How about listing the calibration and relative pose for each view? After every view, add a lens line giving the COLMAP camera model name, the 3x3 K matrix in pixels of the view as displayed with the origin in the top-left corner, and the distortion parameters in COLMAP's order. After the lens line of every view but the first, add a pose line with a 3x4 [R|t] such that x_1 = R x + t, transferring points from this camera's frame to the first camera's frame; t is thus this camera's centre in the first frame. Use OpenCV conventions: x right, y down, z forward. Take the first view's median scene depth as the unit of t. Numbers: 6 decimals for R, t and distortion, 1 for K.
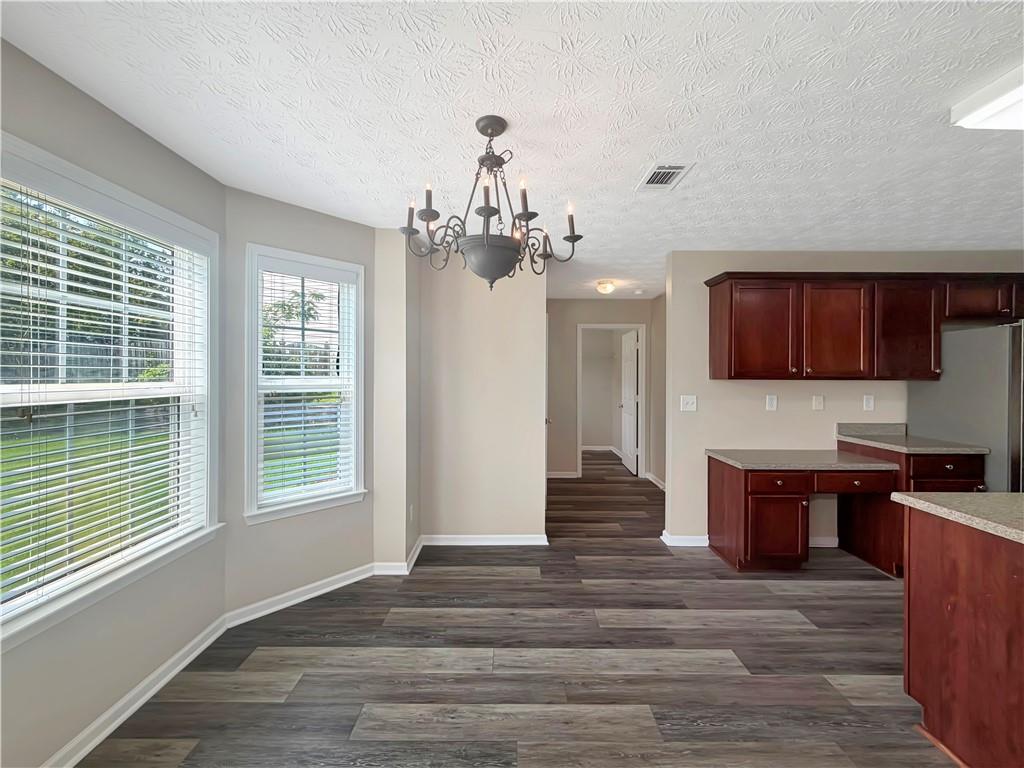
lens RADIAL K [[413.7, 0, 510.5], [0, 413.7, 378.6], [0, 0, 1]] dist [0.000189, 0.000196]
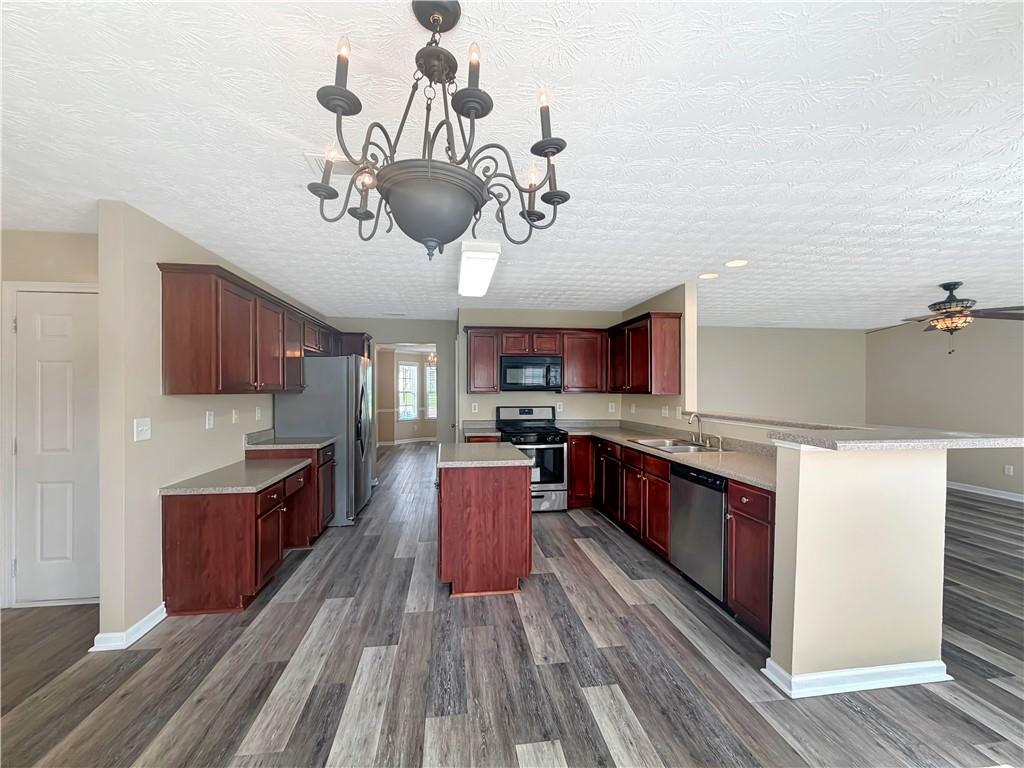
lens RADIAL K [[418.4, 0, 505.6], [0, 418.4, 390.3], [0, 0, 1]] dist [-0.000317, 0.000295]
pose [[-0.139692, -0.004976, 0.990183, -0.437426], [0.007682, 0.999952, 0.006108, -0.007316], [-0.990165, 0.008460, -0.139647, 0.595243]]
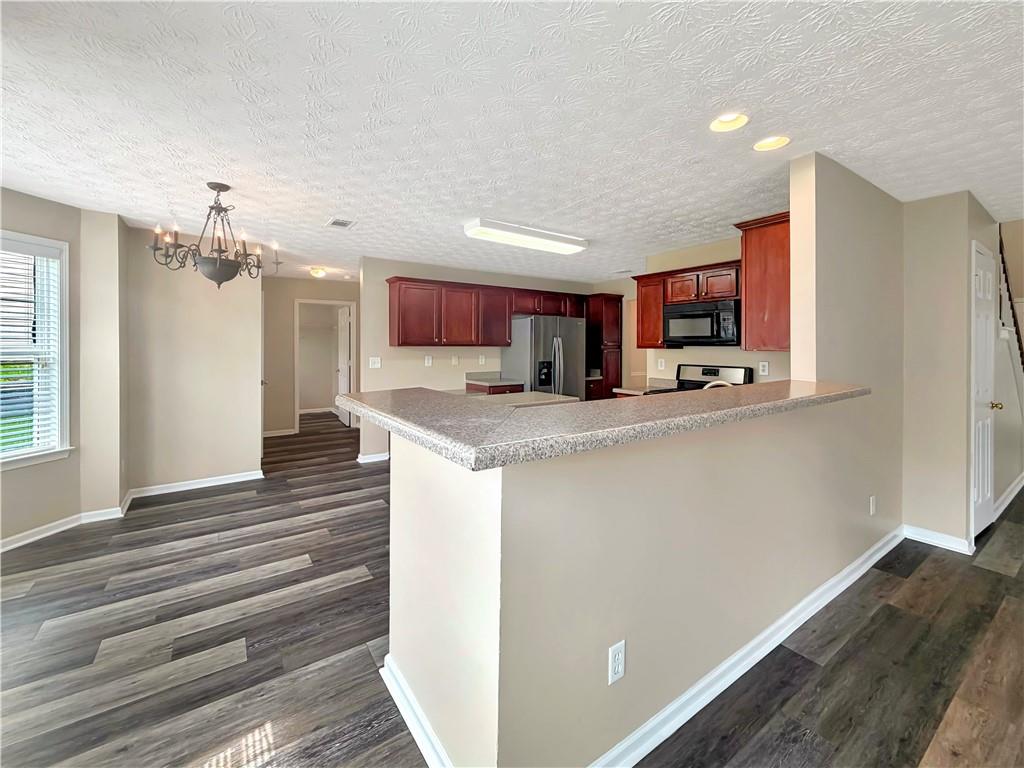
lens RADIAL K [[423.4, 0, 507.7], [0, 423.4, 346.6], [0, 0, 1]] dist [-0.000968, -0.000348]
pose [[0.821788, -0.002830, 0.569786, -0.037970], [0.004725, 0.999987, -0.001849, 0.009976], [-0.569773, 0.004212, 0.821791, -0.594259]]
